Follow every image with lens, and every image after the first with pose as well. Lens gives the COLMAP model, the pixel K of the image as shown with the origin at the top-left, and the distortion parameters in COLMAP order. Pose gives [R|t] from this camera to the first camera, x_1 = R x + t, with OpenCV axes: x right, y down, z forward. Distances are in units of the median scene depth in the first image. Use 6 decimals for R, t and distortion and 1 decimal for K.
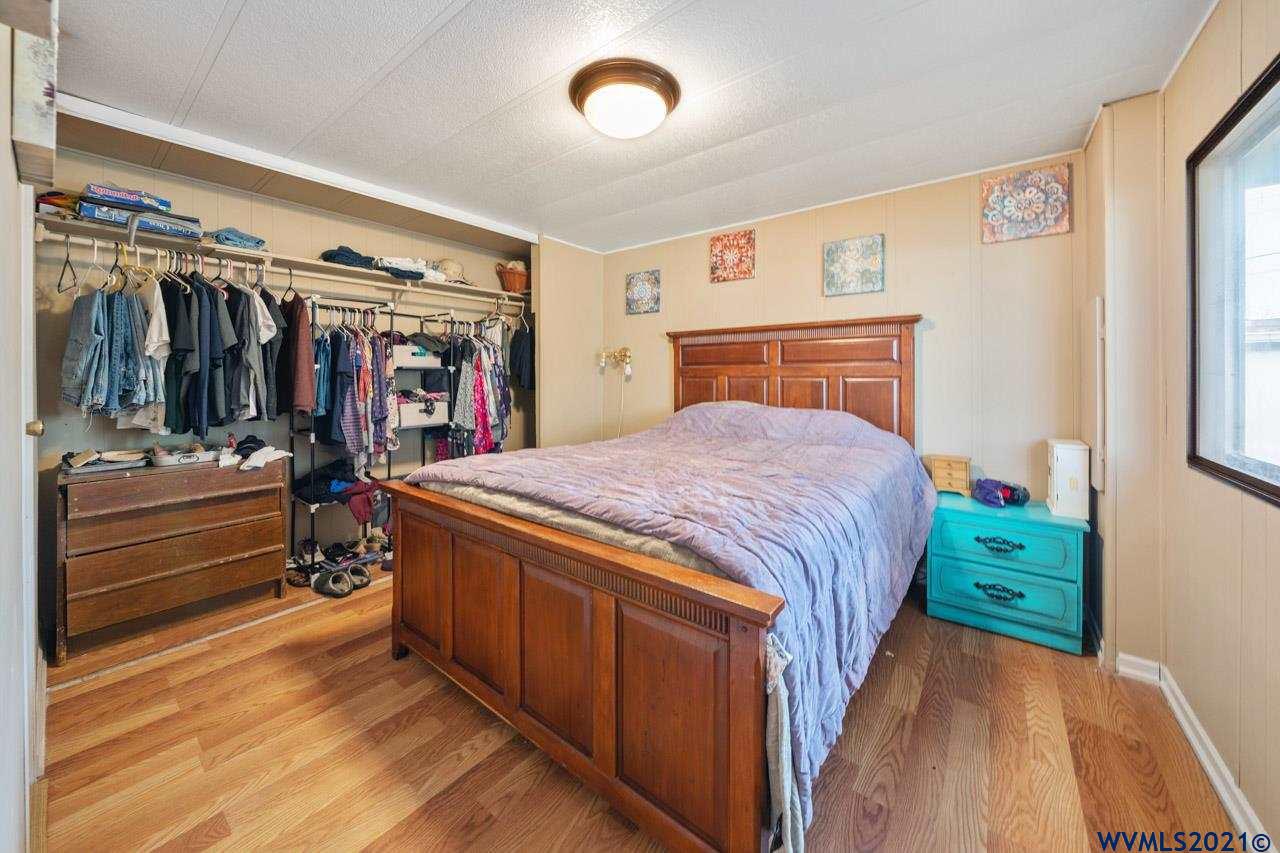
lens RADIAL K [[452.4, 0, 639.3], [0, 452.4, 377.5], [0, 0, 1]] dist [-0.003687, -0.000143]
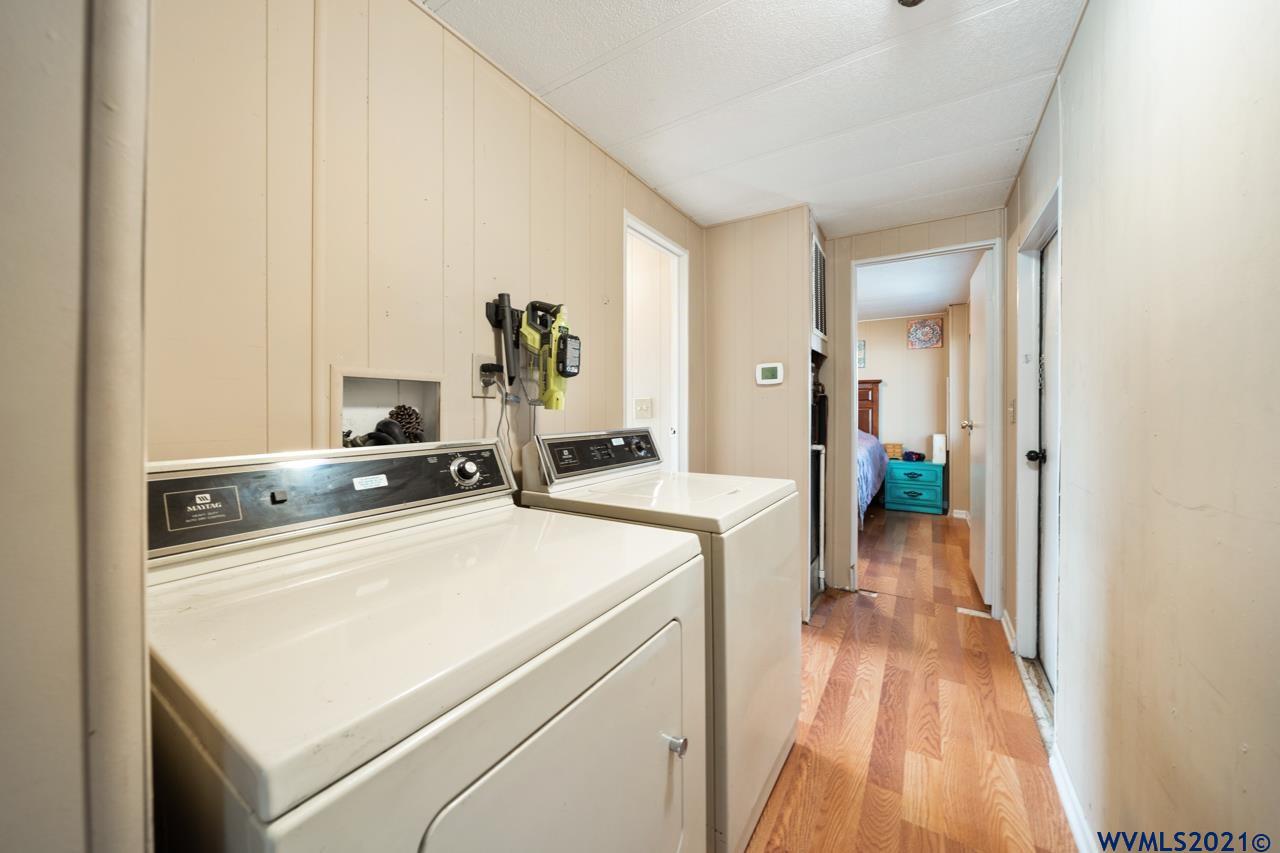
lens RADIAL K [[452.4, 0, 639.7], [0, 452.4, 416.2], [0, 0, 1]] dist [-0.003687, -0.000143]
pose [[0.995911, -0.001370, 0.090328, -0.877414], [0.000973, 0.999990, 0.004442, 0.031682], [-0.090333, -0.004336, 0.995902, -1.271186]]
